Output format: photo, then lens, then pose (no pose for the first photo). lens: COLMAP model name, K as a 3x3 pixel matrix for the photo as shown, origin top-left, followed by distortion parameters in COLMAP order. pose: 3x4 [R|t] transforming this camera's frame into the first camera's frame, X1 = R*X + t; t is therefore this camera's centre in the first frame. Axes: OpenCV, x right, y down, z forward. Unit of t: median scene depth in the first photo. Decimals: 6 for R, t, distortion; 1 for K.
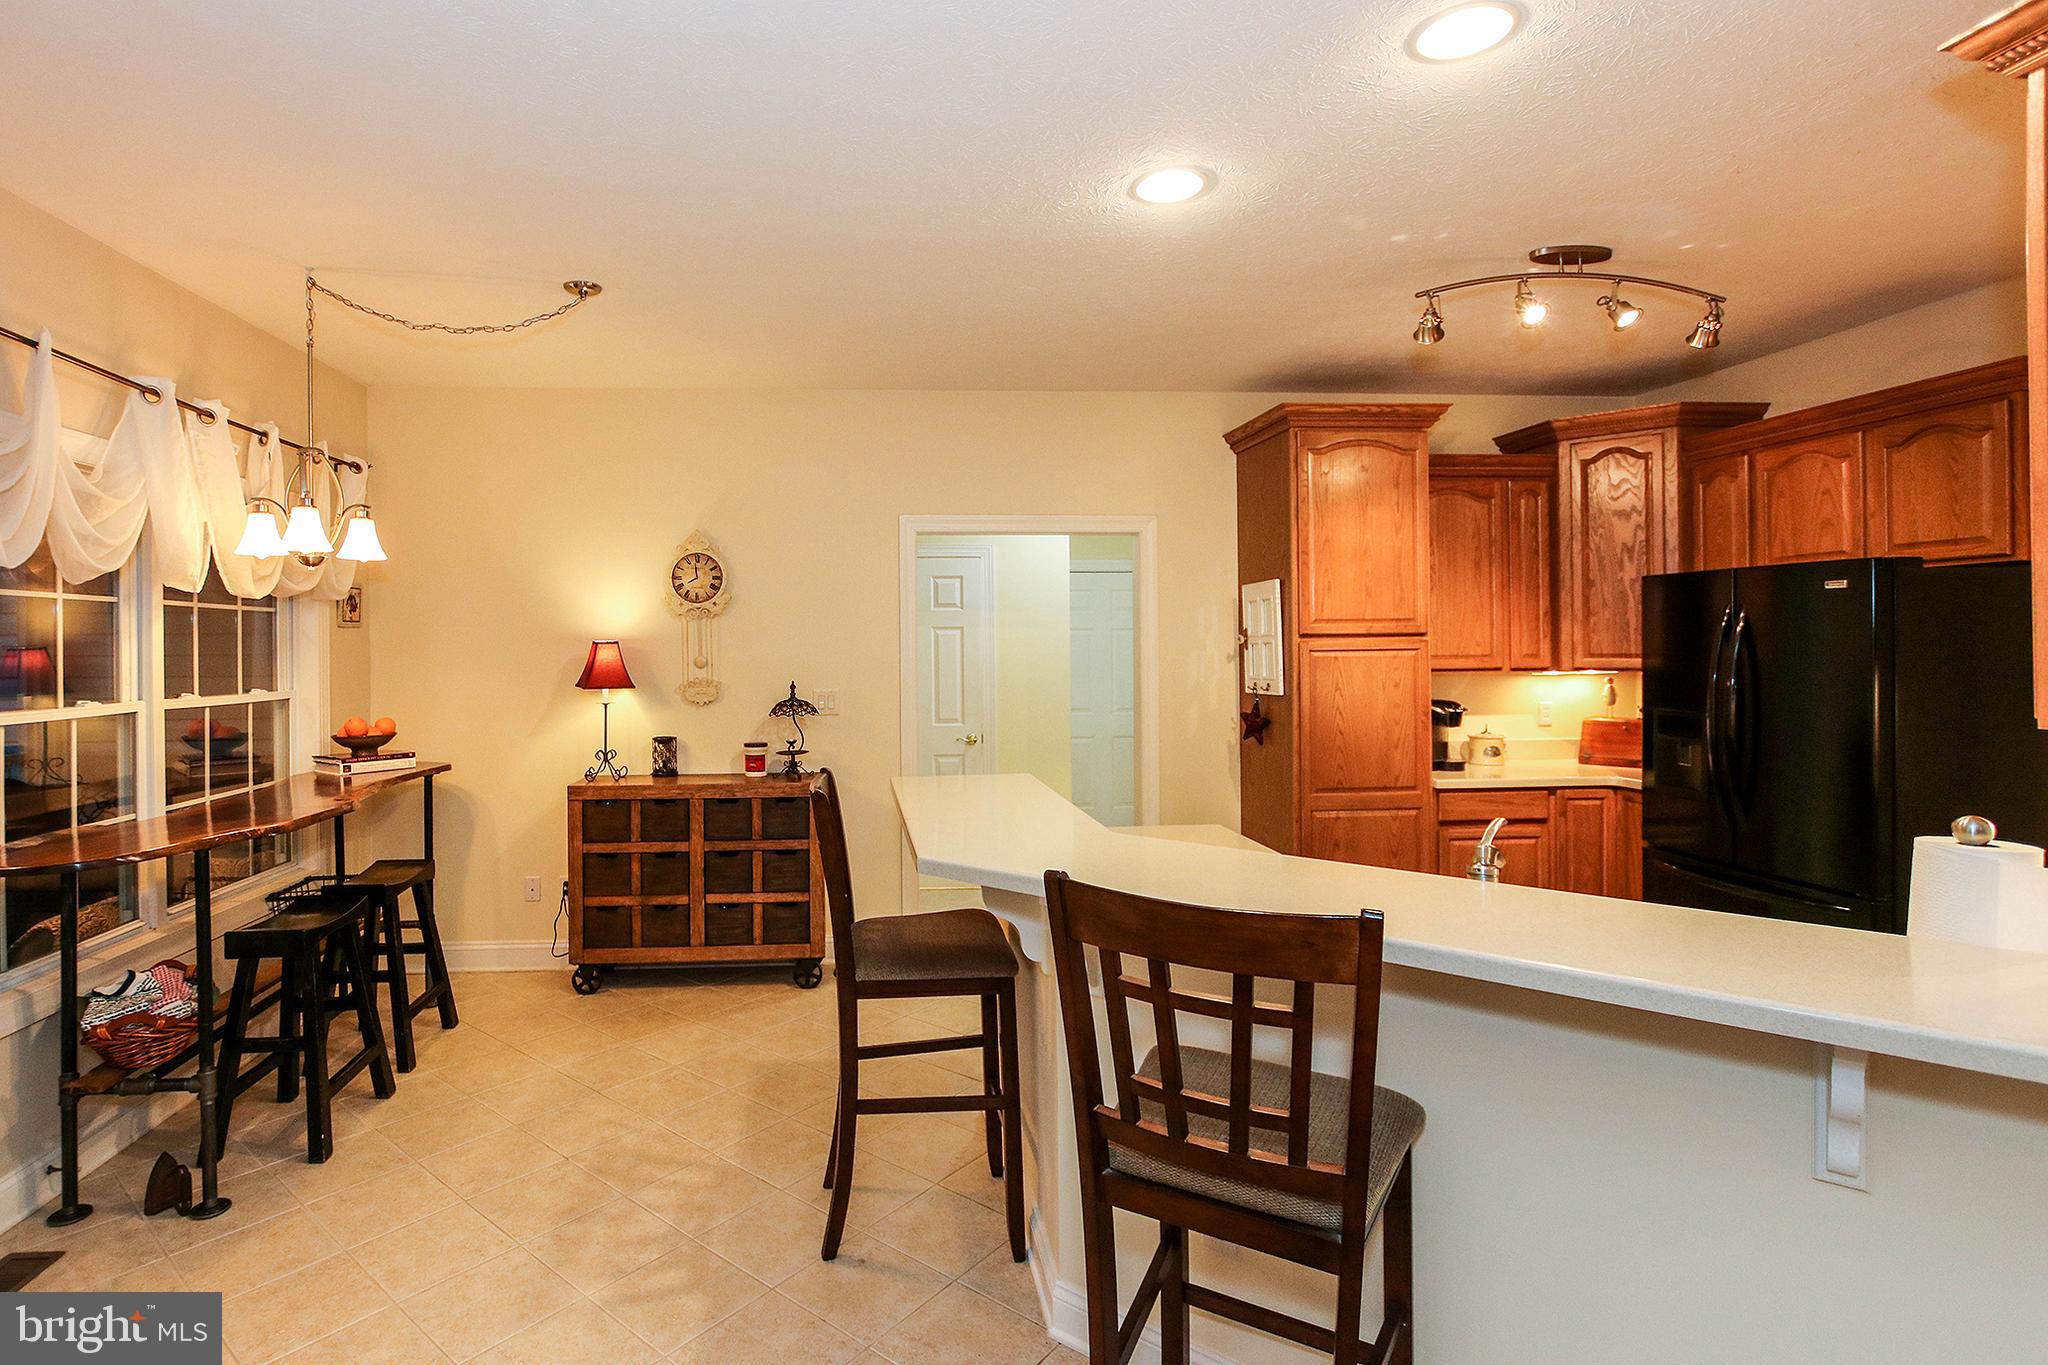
lens RADIAL K [[1010.0, 0, 1020.0], [0, 1010.0, 634.8], [0, 0, 1]] dist [-0.000091, -0.000052]
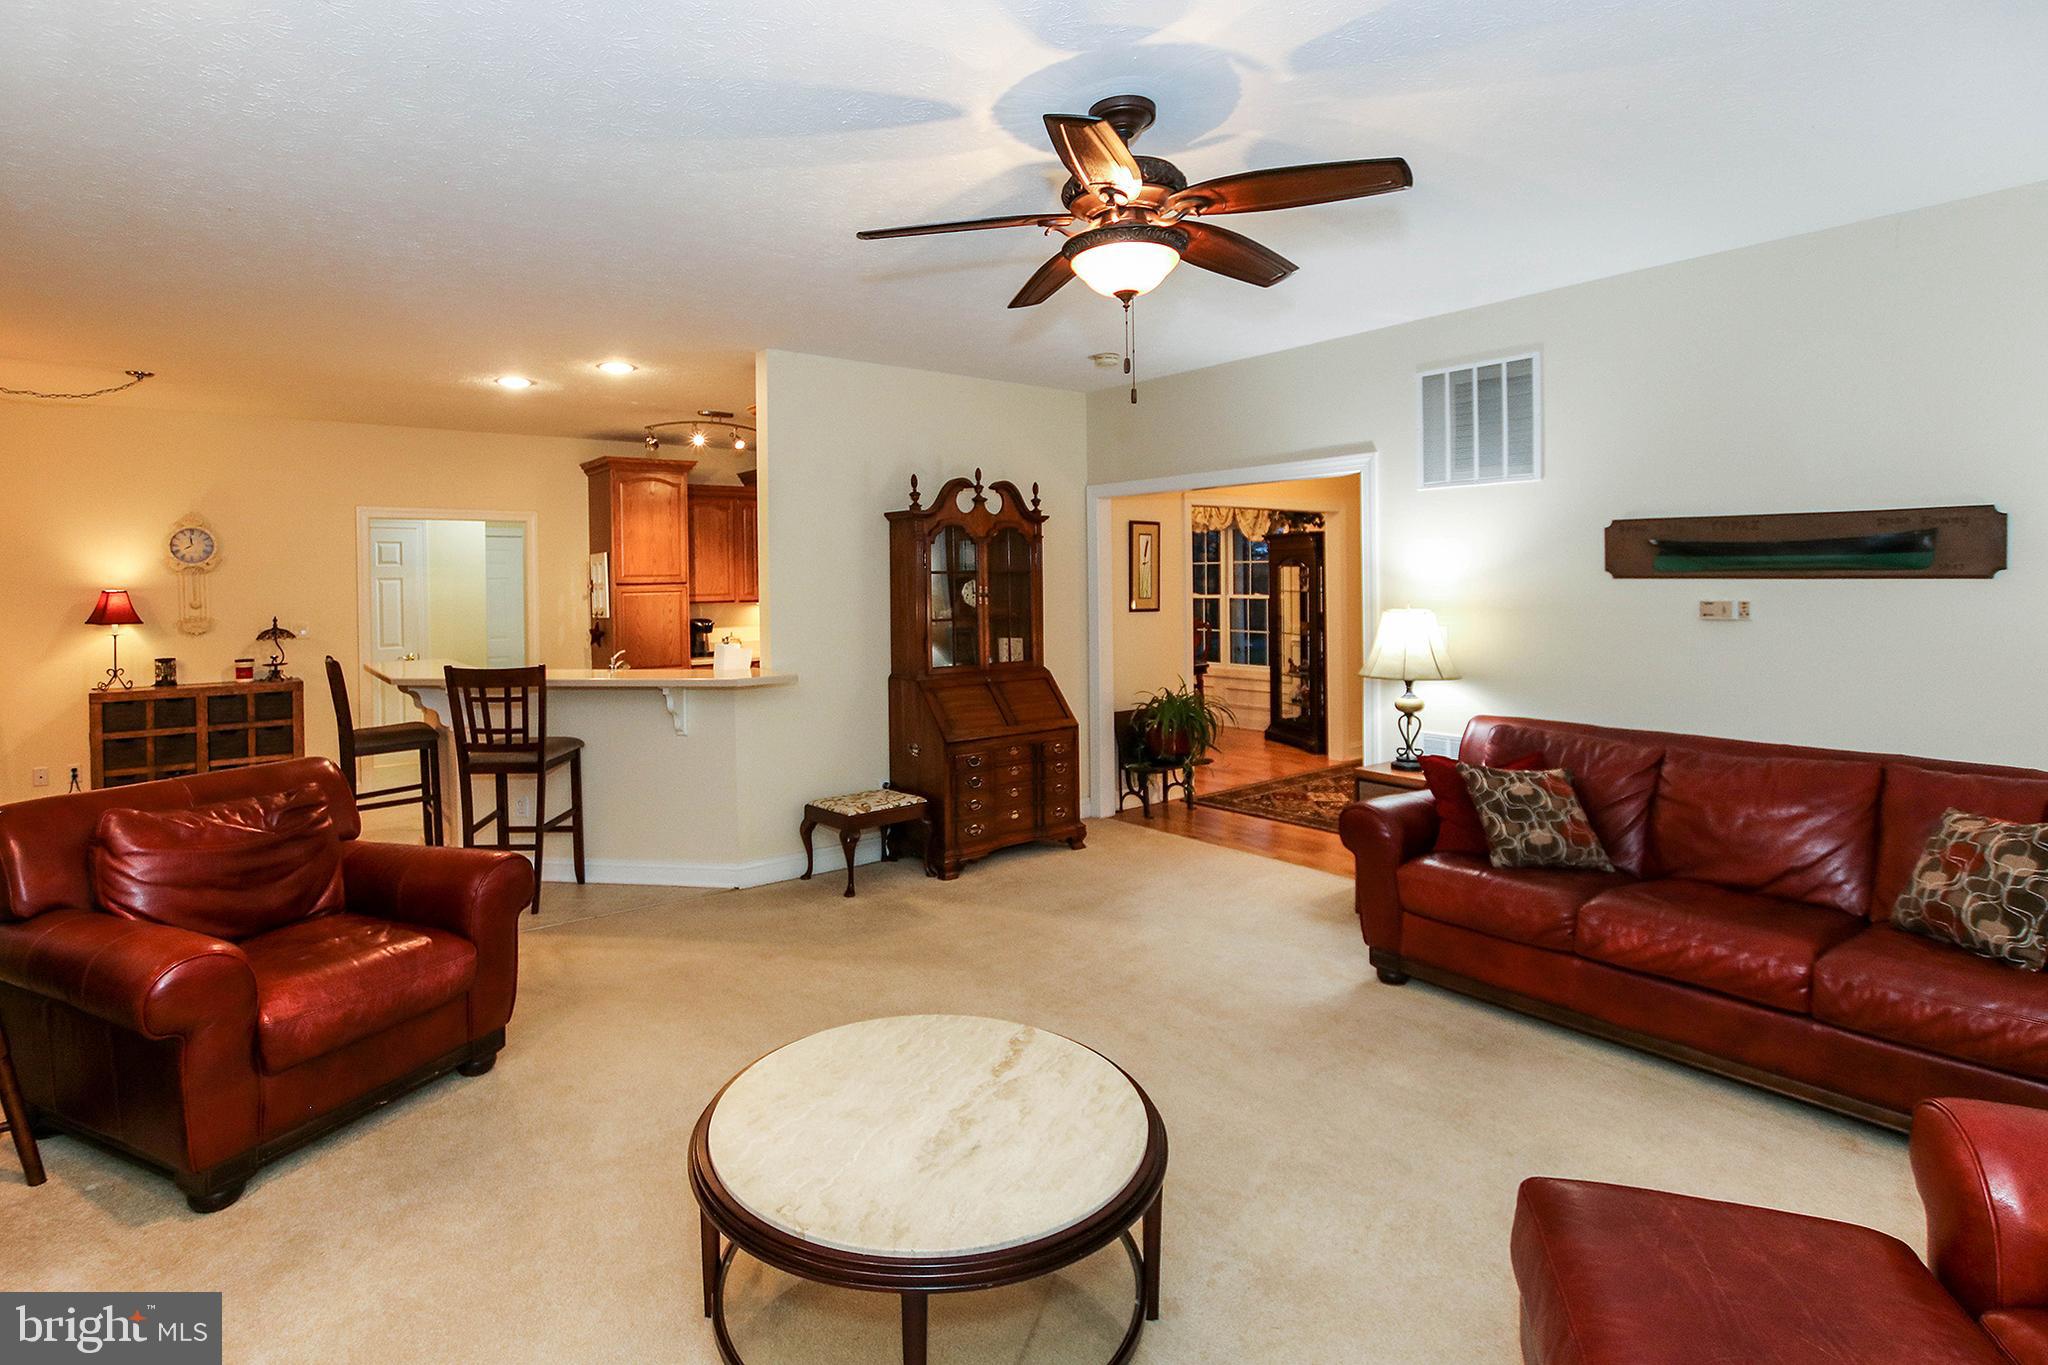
lens RADIAL K [[1132.4, 0, 1023.9], [0, 1132.4, 593.3], [0, 0, 1]] dist [-0.003556, -0.001079]
pose [[0.897936, -0.010369, 0.440003, 0.034249], [0.003197, 0.999850, 0.017038, -0.013242], [-0.440114, -0.013893, 0.897835, -1.003492]]
